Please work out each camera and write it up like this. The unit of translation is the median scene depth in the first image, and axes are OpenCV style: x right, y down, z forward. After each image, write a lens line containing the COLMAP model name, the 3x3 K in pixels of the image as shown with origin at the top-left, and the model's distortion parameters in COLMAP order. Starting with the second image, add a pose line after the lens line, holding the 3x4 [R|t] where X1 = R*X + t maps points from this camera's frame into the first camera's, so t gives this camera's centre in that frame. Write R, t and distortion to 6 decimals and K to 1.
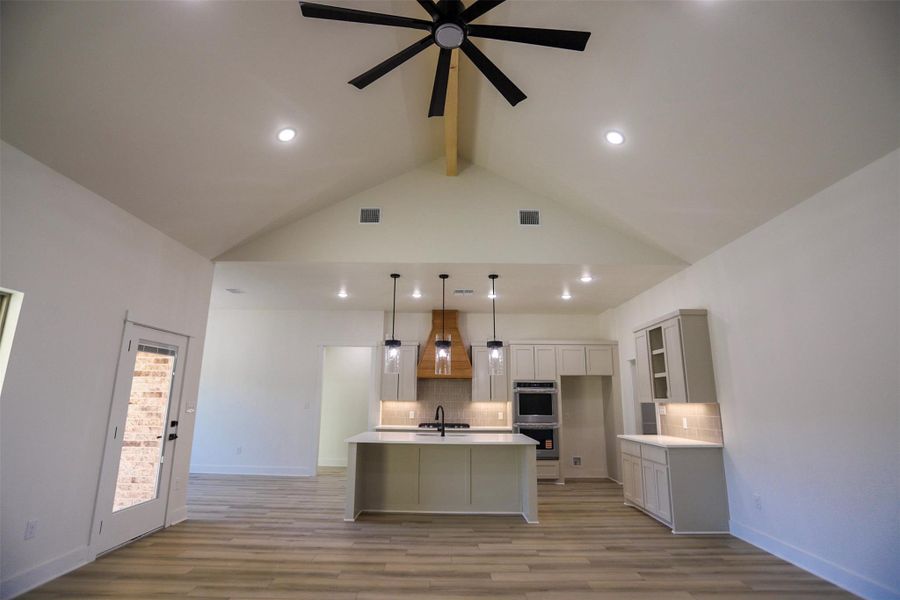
lens RADIAL K [[436.1, 0, 447.8], [0, 436.1, 299.0], [0, 0, 1]] dist [-0.073979, 0.033667]
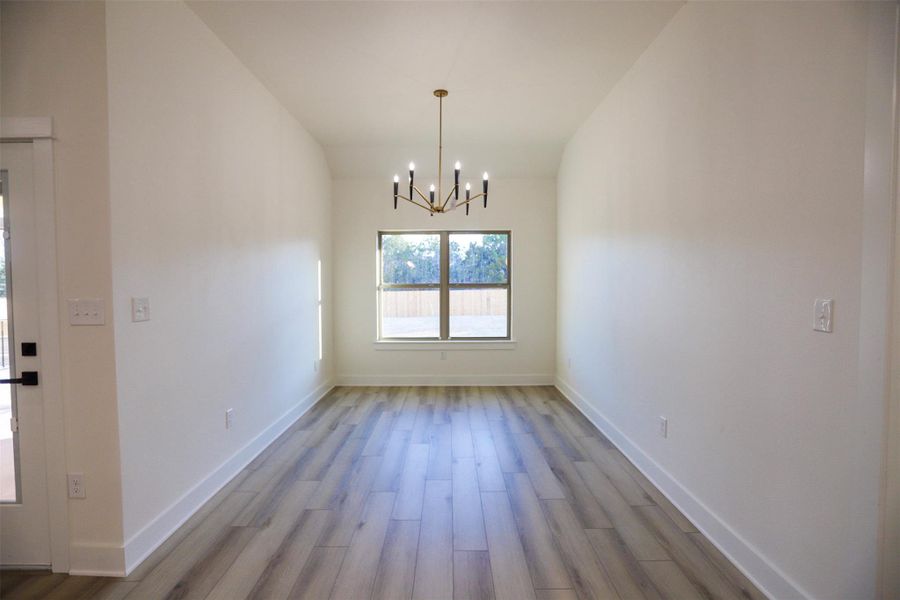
lens RADIAL K [[436.1, 0, 447.8], [0, 436.1, 299.0], [0, 0, 1]] dist [-0.073979, 0.033667]
pose [[-0.001001, 0.031843, -0.999492, -0.232176], [0.228410, 0.973079, 0.030772, 0.340615], [0.973564, -0.228263, -0.008247, 1.479997]]
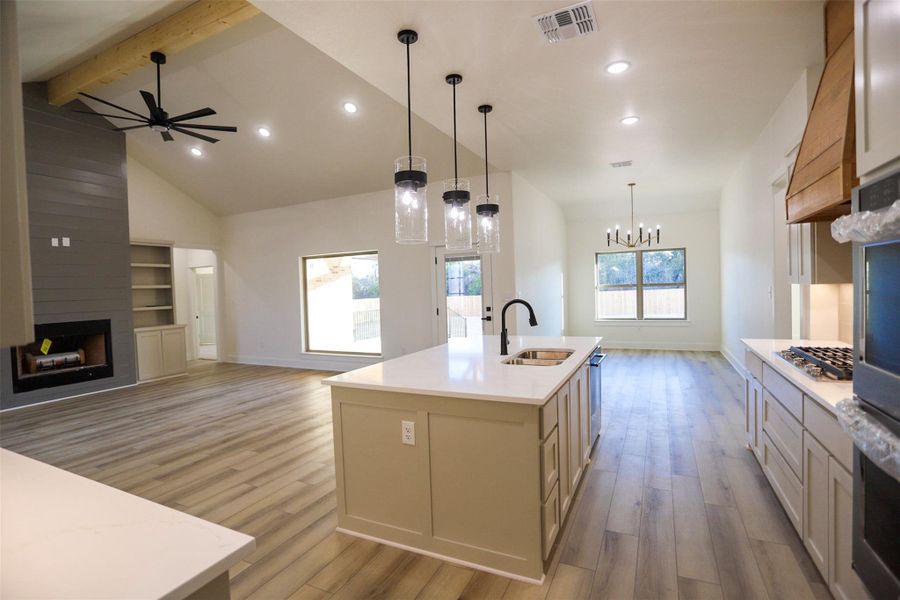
lens RADIAL K [[436.1, 0, 447.8], [0, 436.1, 299.0], [0, 0, 1]] dist [-0.073979, 0.033667]
pose [[-0.439054, 0.029886, -0.897964, 0.666376], [0.229461, 0.970032, -0.079909, 0.356575], [0.868665, -0.241132, -0.432754, 1.544232]]
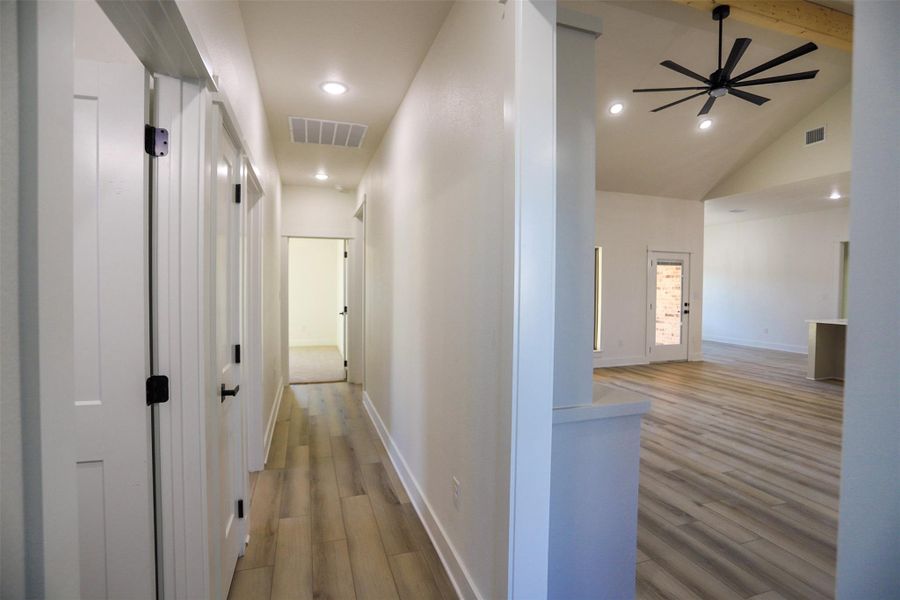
lens RADIAL K [[436.1, 0, 447.8], [0, 436.1, 299.0], [0, 0, 1]] dist [-0.073979, 0.033667]
pose [[0.311270, 0.020146, -0.950108, 0.724572], [0.208401, 0.973992, 0.088928, -0.086392], [0.927189, -0.225684, 0.298977, -0.426256]]
